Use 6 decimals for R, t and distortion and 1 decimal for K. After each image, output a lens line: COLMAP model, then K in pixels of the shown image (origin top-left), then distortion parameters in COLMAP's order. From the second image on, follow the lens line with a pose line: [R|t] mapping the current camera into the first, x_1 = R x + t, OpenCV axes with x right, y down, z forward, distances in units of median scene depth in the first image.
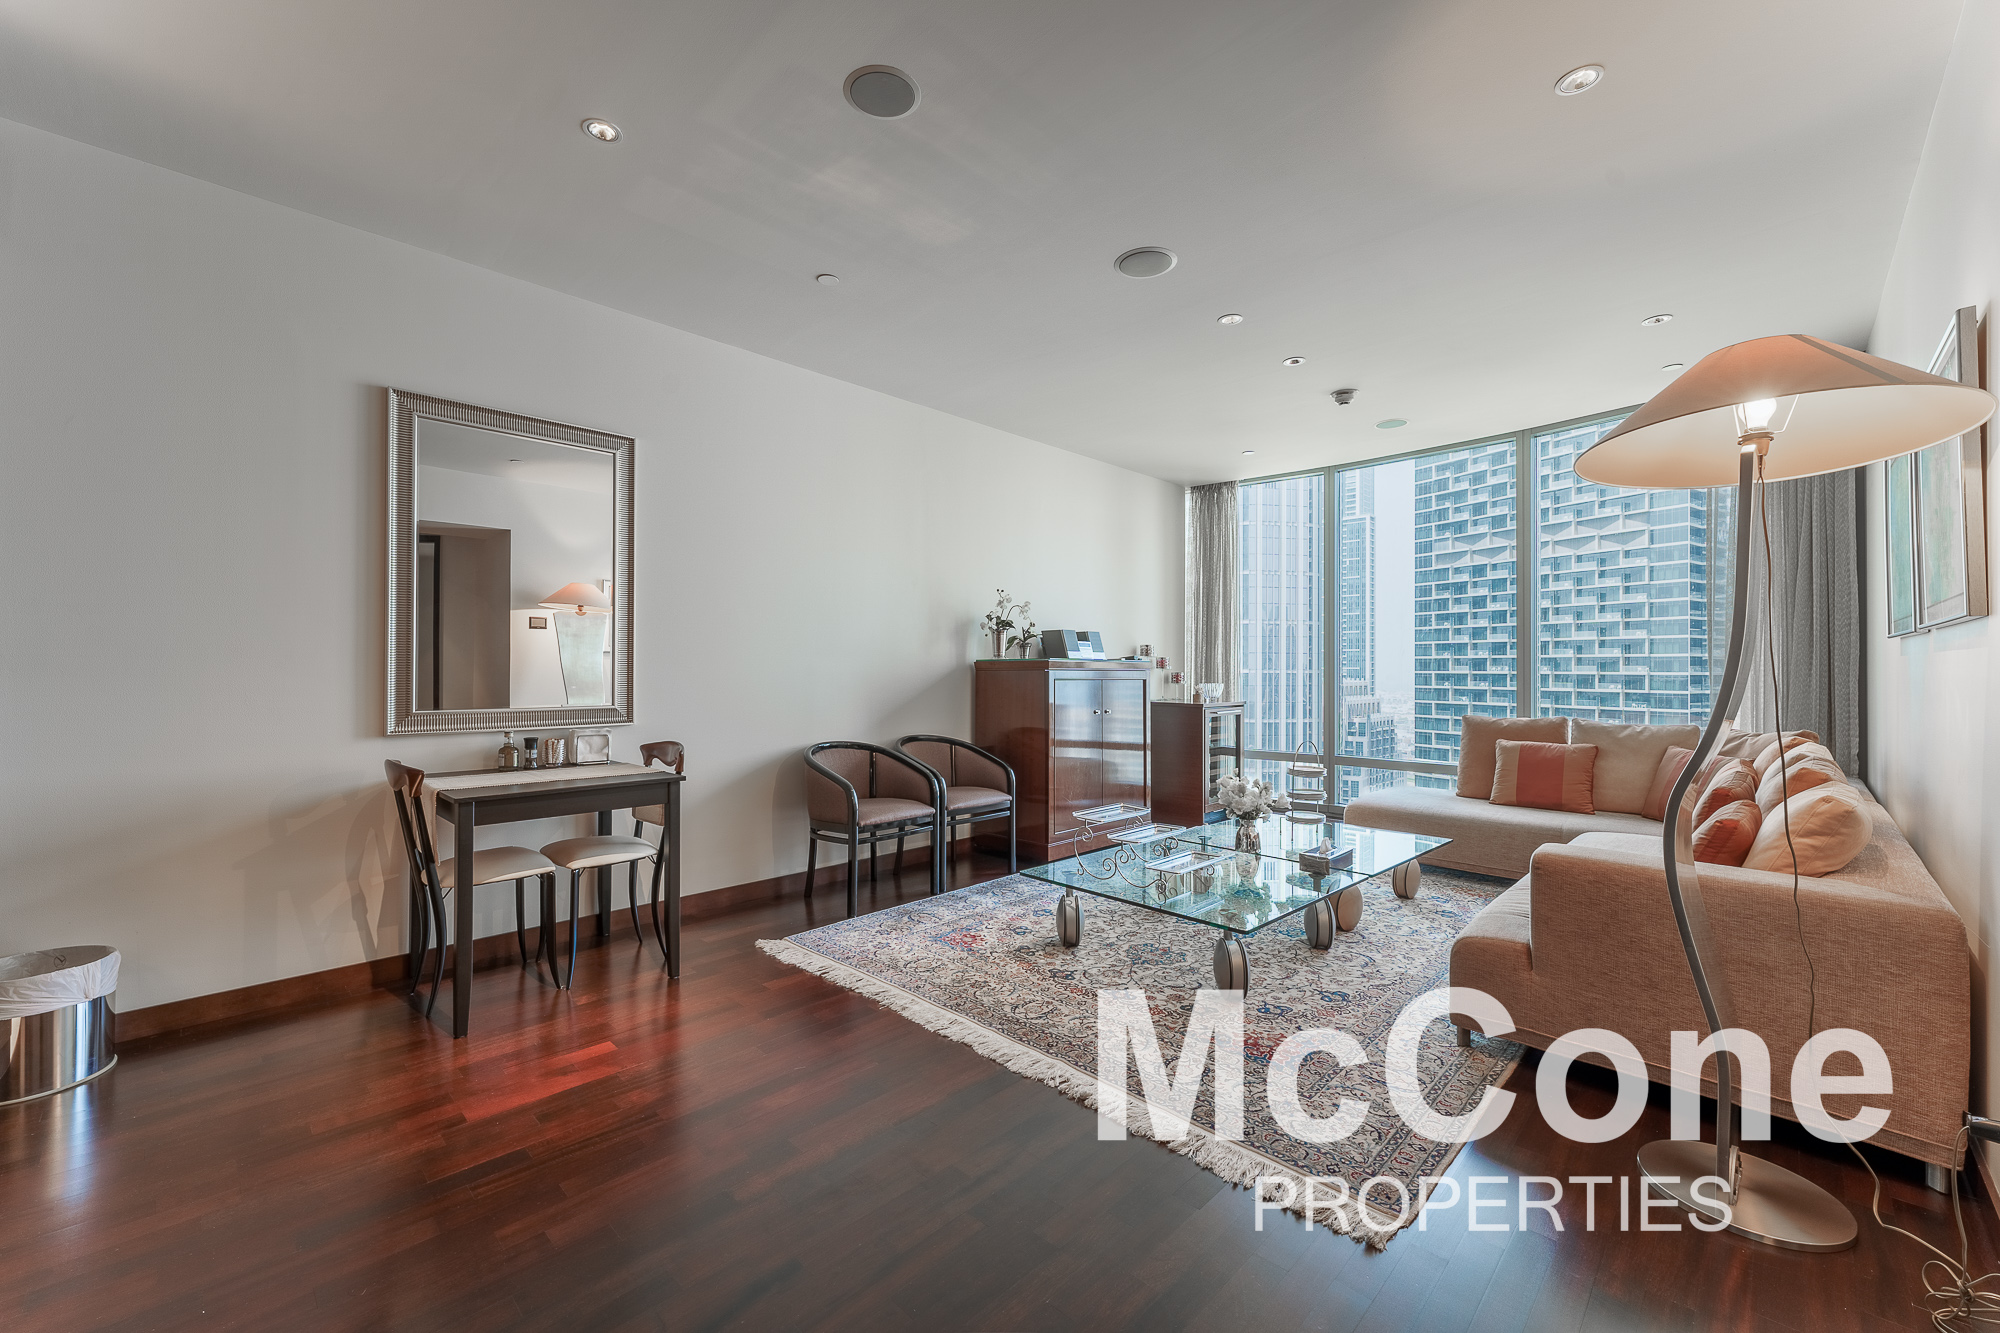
lens RADIAL K [[798.2, 0, 976.2], [0, 798.2, 666.8], [0, 0, 1]] dist [-0.026202, 0.005246]
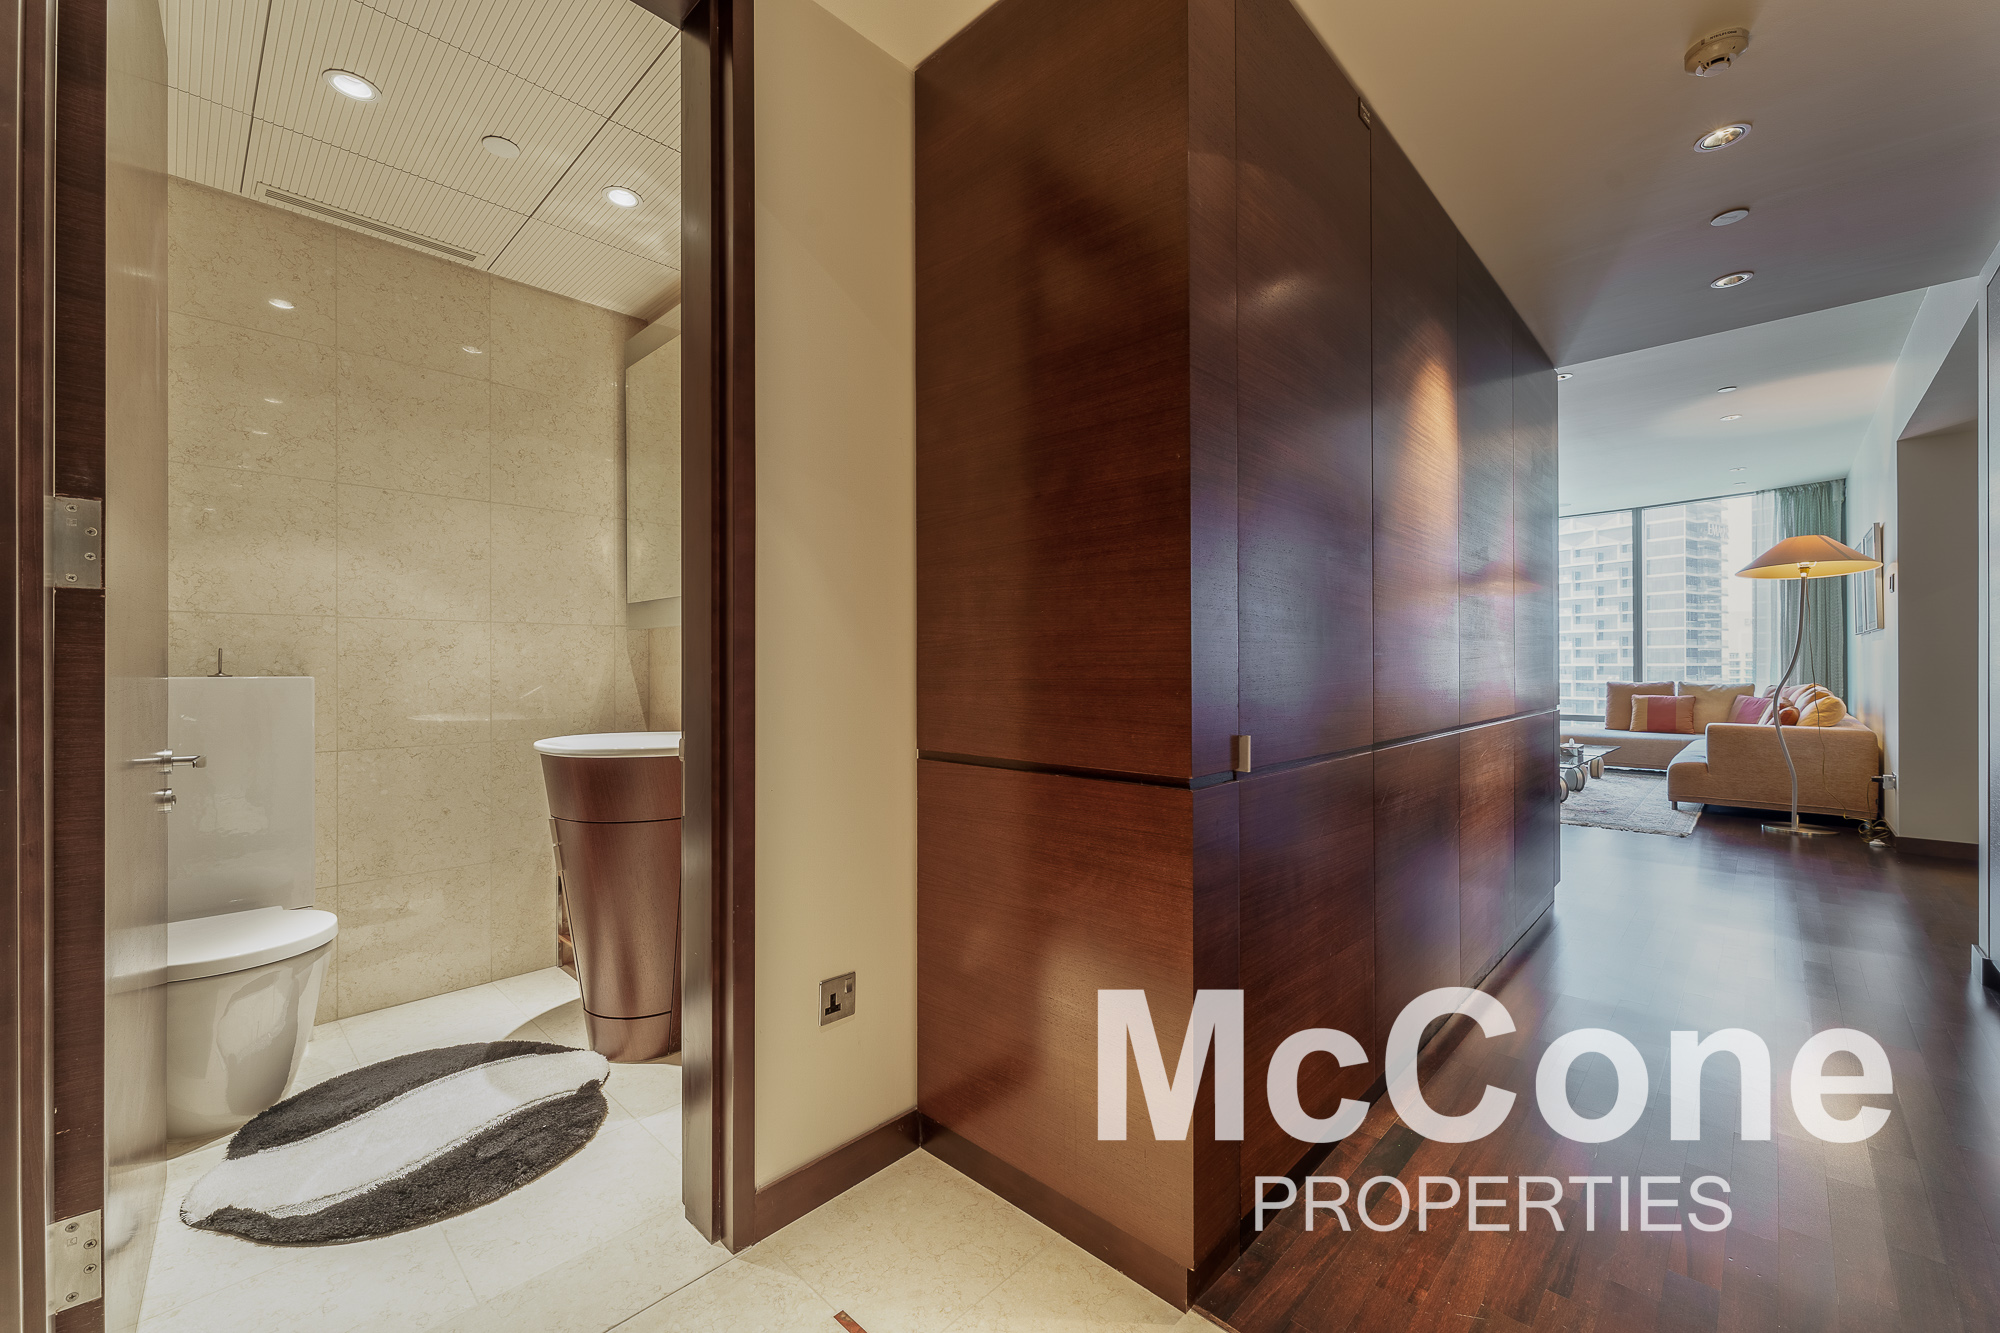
lens RADIAL K [[813.8, 0, 985.0], [0, 813.8, 661.5], [0, 0, 1]] dist [0.000153, 0.000114]
pose [[0.999489, -0.006559, 0.031274, -0.751082], [0.006633, 0.999975, -0.002263, 0.013698], [-0.031259, 0.002469, 0.999508, -0.678498]]
